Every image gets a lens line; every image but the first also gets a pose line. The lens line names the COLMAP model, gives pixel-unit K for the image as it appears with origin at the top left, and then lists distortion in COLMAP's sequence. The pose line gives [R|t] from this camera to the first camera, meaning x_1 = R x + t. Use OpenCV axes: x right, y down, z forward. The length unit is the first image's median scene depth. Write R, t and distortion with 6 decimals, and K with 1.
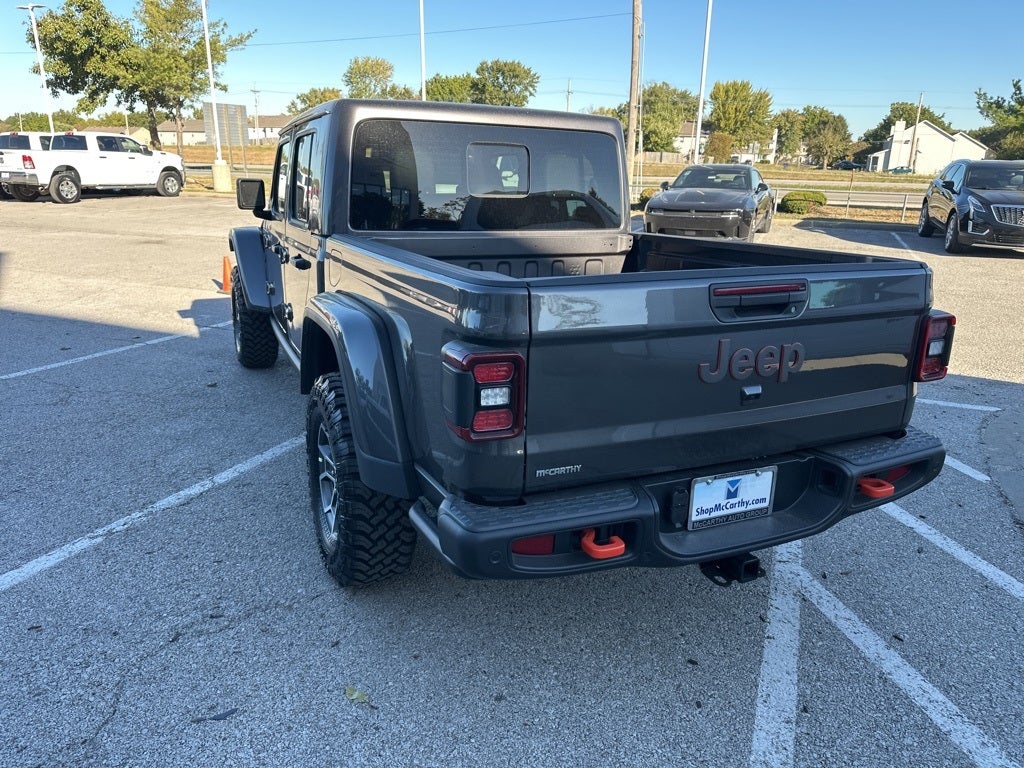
lens RADIAL K [[718.9, 0, 506.8], [0, 718.9, 390.0], [0, 0, 1]] dist [0.037814, -0.045260]
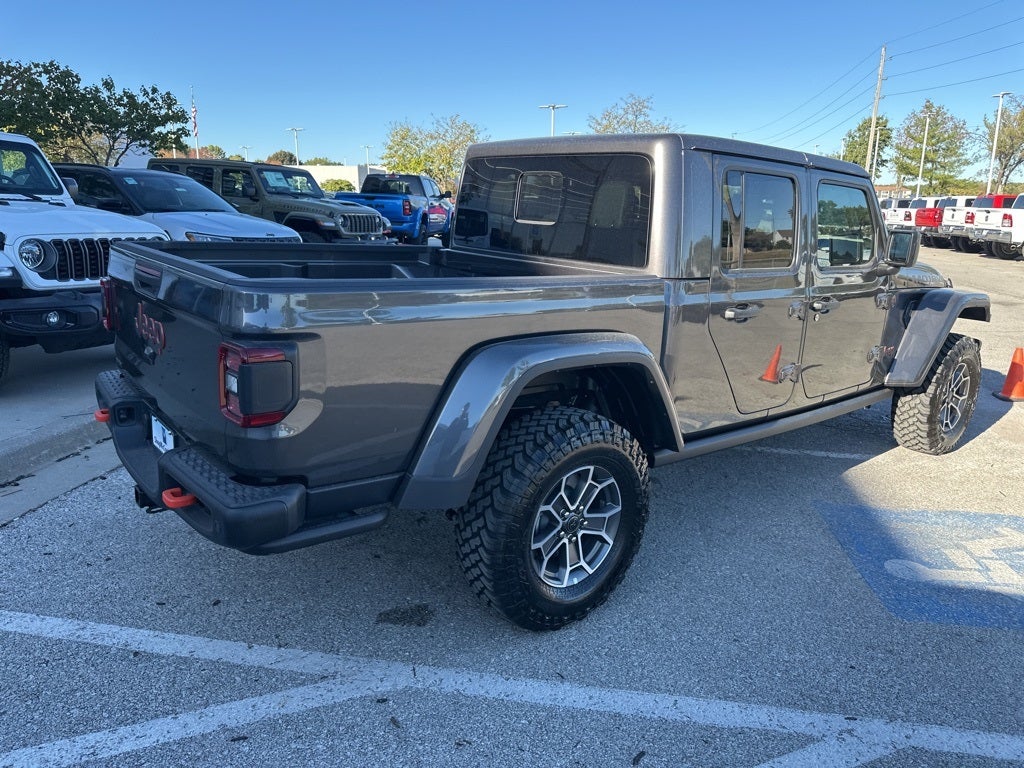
lens RADIAL K [[718.9, 0, 508.1], [0, 718.9, 383.7], [0, 0, 1]] dist [0.037814, -0.045260]
pose [[0.244765, 0.223502, -0.943471, 0.408297], [-0.308424, 0.940473, 0.142777, -0.076610], [0.919220, 0.256043, 0.299128, 0.294082]]
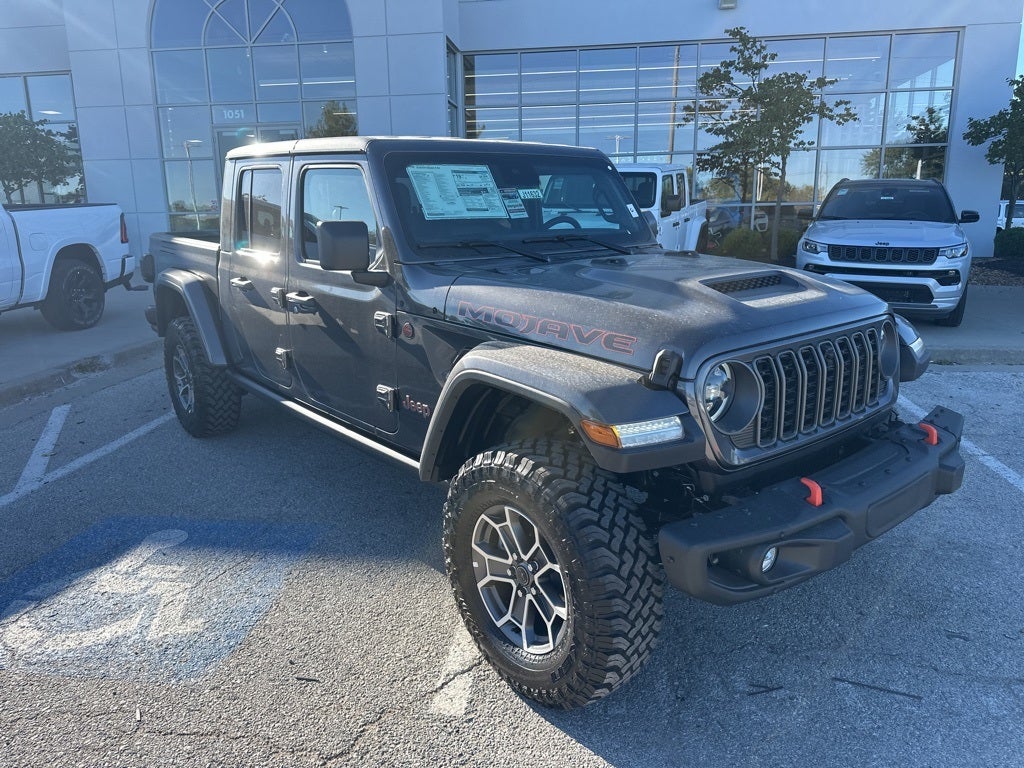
lens RADIAL K [[718.9, 0, 510.7], [0, 718.9, 381.8], [0, 0, 1]] dist [0.037814, -0.045260]
pose [[-0.967915, 0.047456, -0.246756, 0.009886], [-0.084076, 0.864242, 0.496001, -0.297189], [0.236795, 0.500833, -0.832523, 1.002043]]
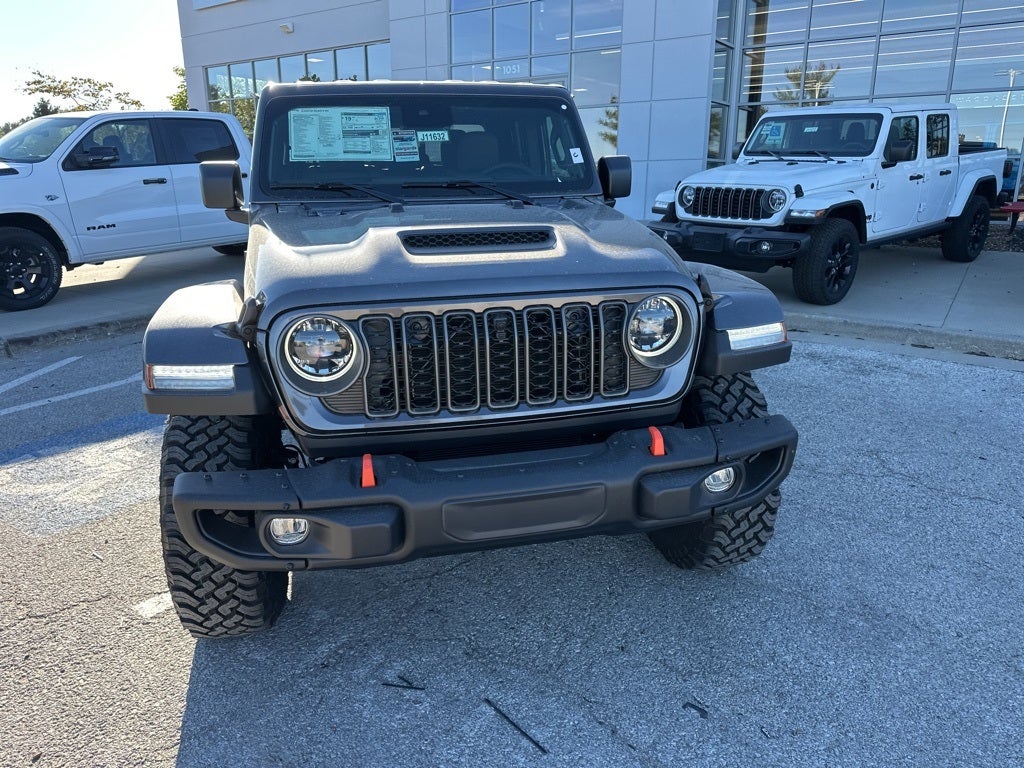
lens RADIAL K [[718.9, 0, 511.8], [0, 718.9, 374.0], [0, 0, 1]] dist [0.037814, -0.045260]
pose [[-0.977555, -0.072873, 0.197678, -0.233885], [0.047989, 0.836591, 0.545722, -0.291293], [-0.205144, 0.542959, -0.814316, 0.991003]]
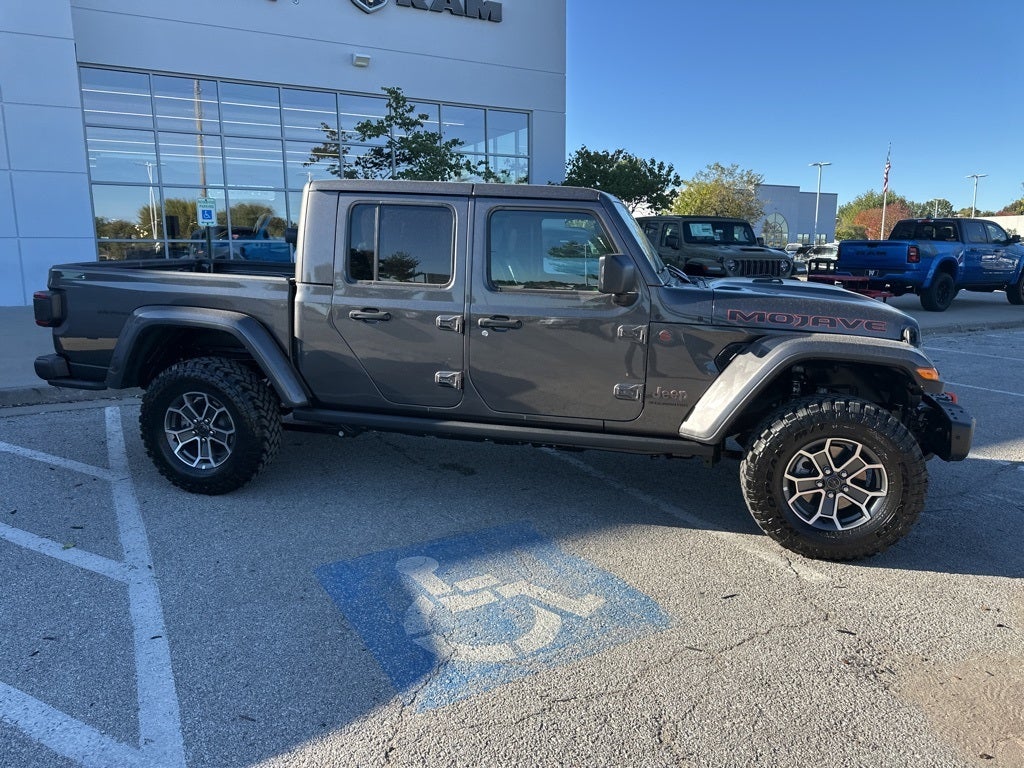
lens RADIAL K [[718.9, 0, 506.0], [0, 718.9, 379.9], [0, 0, 1]] dist [0.037814, -0.045260]
pose [[-0.615972, 0.119106, -0.778712, 0.390014], [-0.253505, 0.905953, 0.339094, -0.246346], [0.745864, 0.406280, -0.527848, 0.865002]]
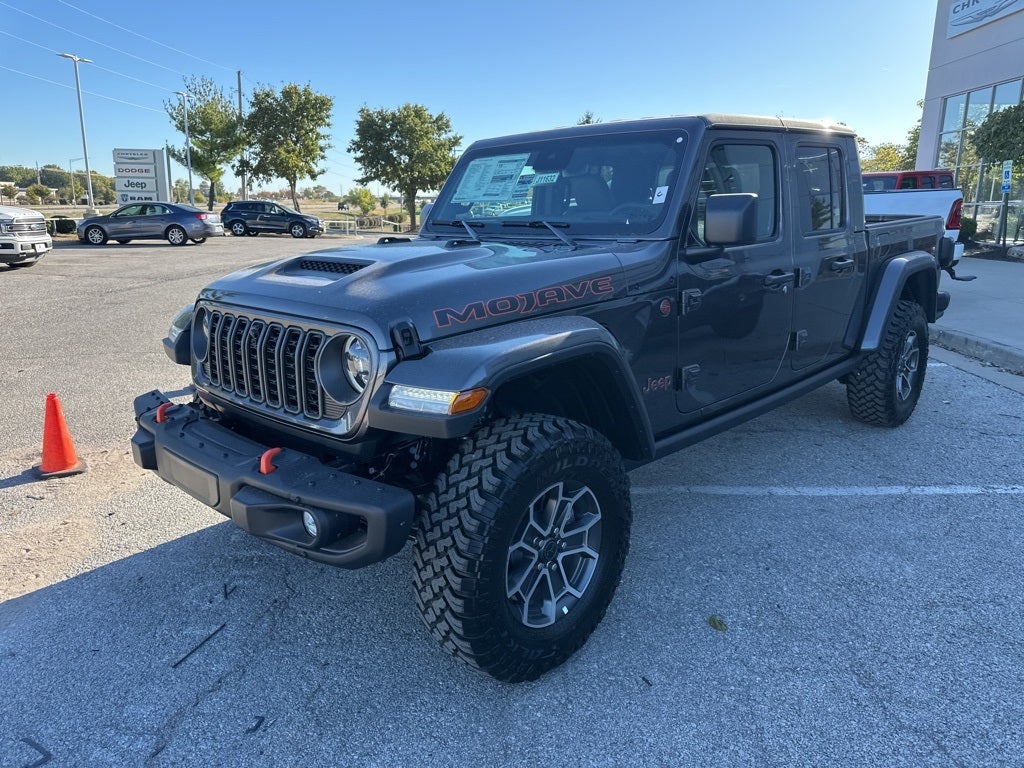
lens RADIAL K [[718.9, 0, 514.3], [0, 718.9, 380.6], [0, 0, 1]] dist [0.037814, -0.045260]
pose [[-0.364703, -0.240035, 0.899653, -0.492658], [0.271518, 0.896794, 0.349340, -0.232944], [-0.890657, 0.371677, -0.261890, 0.778470]]
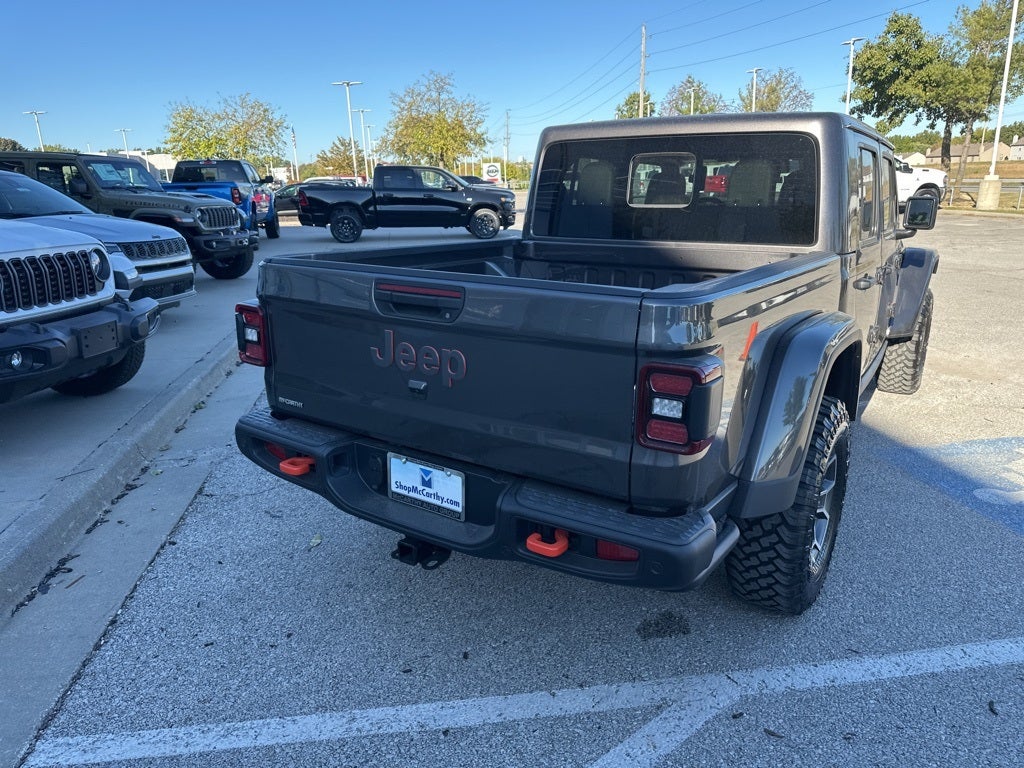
lens RADIAL K [[718.9, 0, 509.5], [0, 718.9, 393.0], [0, 0, 1]] dist [0.037814, -0.045260]
pose [[0.517180, 0.212419, -0.829097, 0.313752], [-0.229207, 0.967703, 0.104954, -0.031462], [0.824614, 0.135755, 0.549165, 0.129783]]
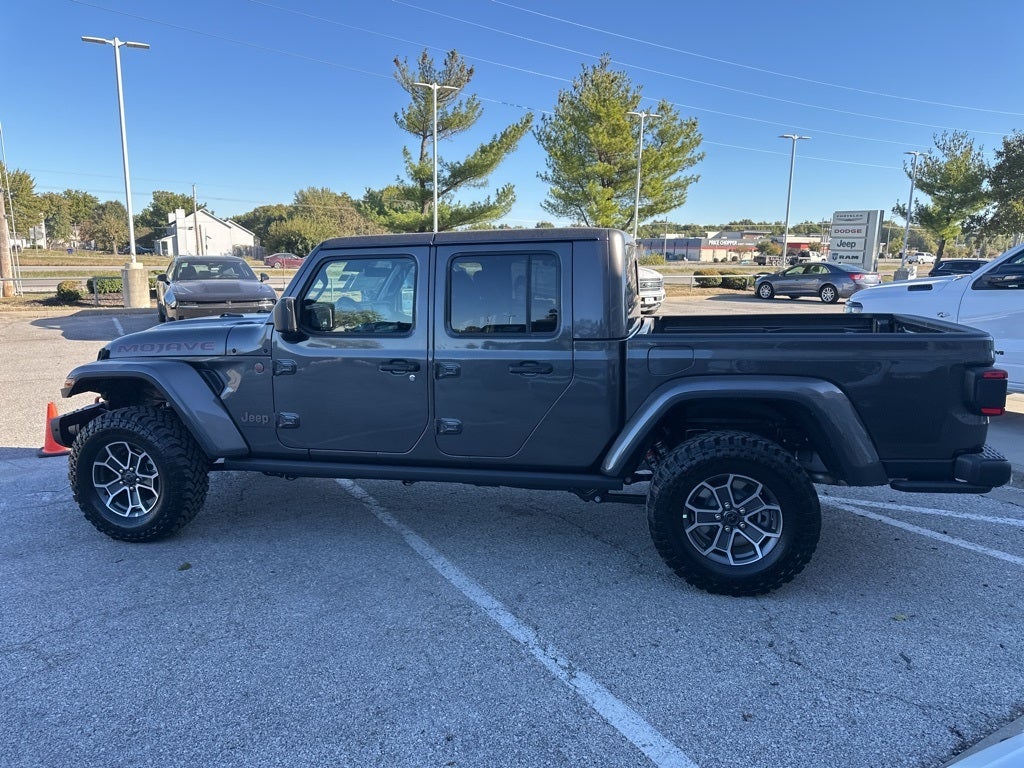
lens RADIAL K [[718.9, 0, 510.2], [0, 718.9, 389.8], [0, 0, 1]] dist [0.037814, -0.045260]
pose [[0.605382, -0.162211, 0.779230, -0.497457], [0.245590, 0.969312, 0.010983, -0.072146], [-0.757099, 0.184722, 0.626641, 0.156678]]
